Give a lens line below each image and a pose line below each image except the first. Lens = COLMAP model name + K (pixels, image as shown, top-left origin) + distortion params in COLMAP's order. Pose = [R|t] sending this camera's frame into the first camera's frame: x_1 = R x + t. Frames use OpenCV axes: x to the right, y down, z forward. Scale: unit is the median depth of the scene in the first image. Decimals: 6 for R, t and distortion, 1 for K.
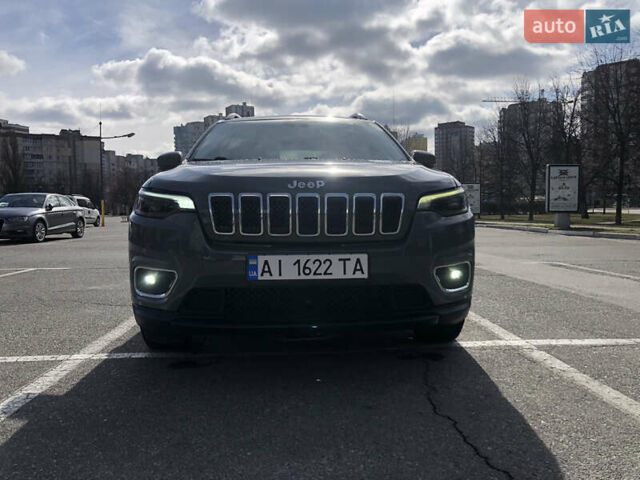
lens RADIAL K [[512.3, 0, 320.3], [0, 512.3, 241.9], [0, 0, 1]] dist [0.040591, -0.040377]
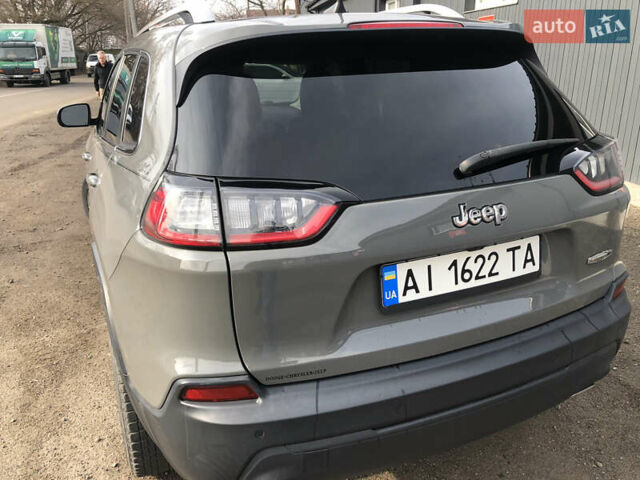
lens RADIAL K [[512.3, 0, 322.9], [0, 512.3, 238.0], [0, 0, 1]] dist [0.040591, -0.040377]
pose [[0.941959, -0.136131, 0.306890, -0.374975], [0.083590, 0.980415, 0.178325, -0.114176], [-0.325155, -0.142322, 0.934890, 0.470809]]
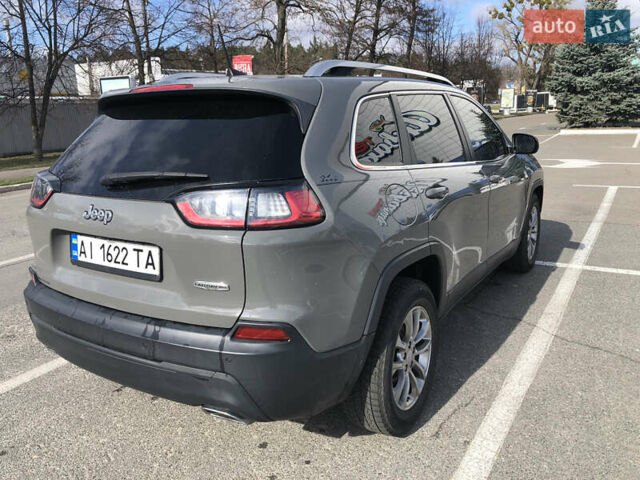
lens RADIAL K [[512.3, 0, 313.4], [0, 512.3, 240.7], [0, 0, 1]] dist [0.040591, -0.040377]
pose [[0.813933, 0.115995, -0.569262, 0.782788], [-0.061617, 0.991574, 0.113946, -0.099214], [0.577683, -0.057668, 0.814222, 0.458640]]
